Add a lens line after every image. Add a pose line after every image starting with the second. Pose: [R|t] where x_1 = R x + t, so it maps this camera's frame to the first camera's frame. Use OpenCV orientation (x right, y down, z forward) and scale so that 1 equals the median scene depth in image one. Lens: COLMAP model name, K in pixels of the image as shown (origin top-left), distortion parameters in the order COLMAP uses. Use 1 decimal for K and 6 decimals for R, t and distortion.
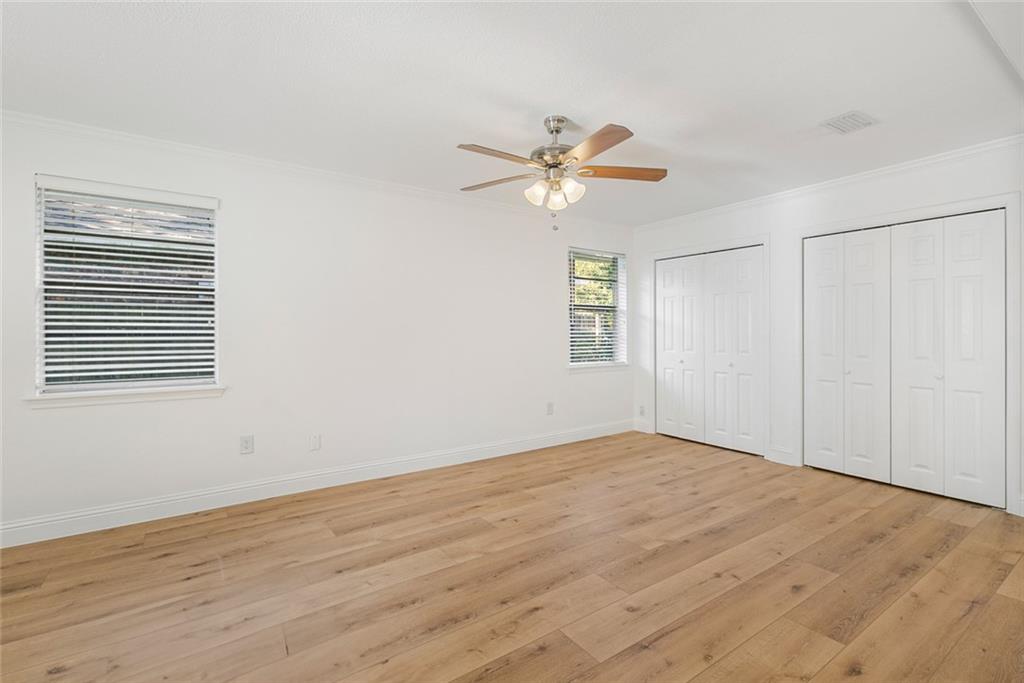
lens RADIAL K [[475.9, 0, 506.9], [0, 475.9, 335.2], [0, 0, 1]] dist [0.004408, -0.000528]
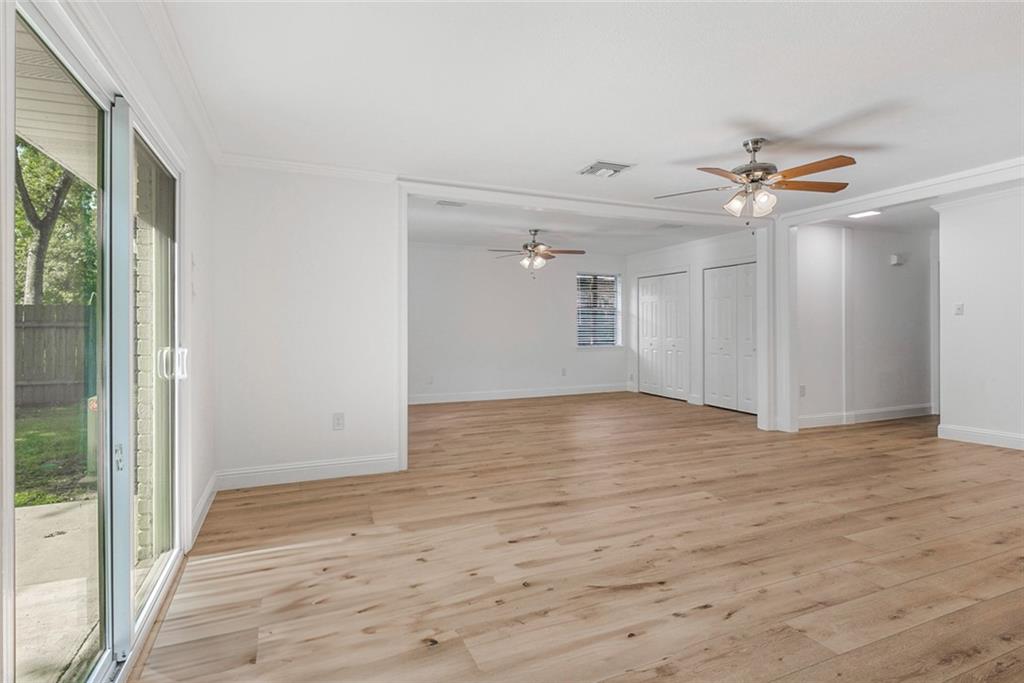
lens RADIAL K [[523.4, 0, 508.1], [0, 523.4, 324.3], [0, 0, 1]] dist [-0.012157, 0.000196]
pose [[0.978077, -0.002528, -0.208229, 0.395439], [0.000652, 0.999959, -0.009077, 0.008612], [0.208243, 0.008743, 0.978038, -1.126277]]
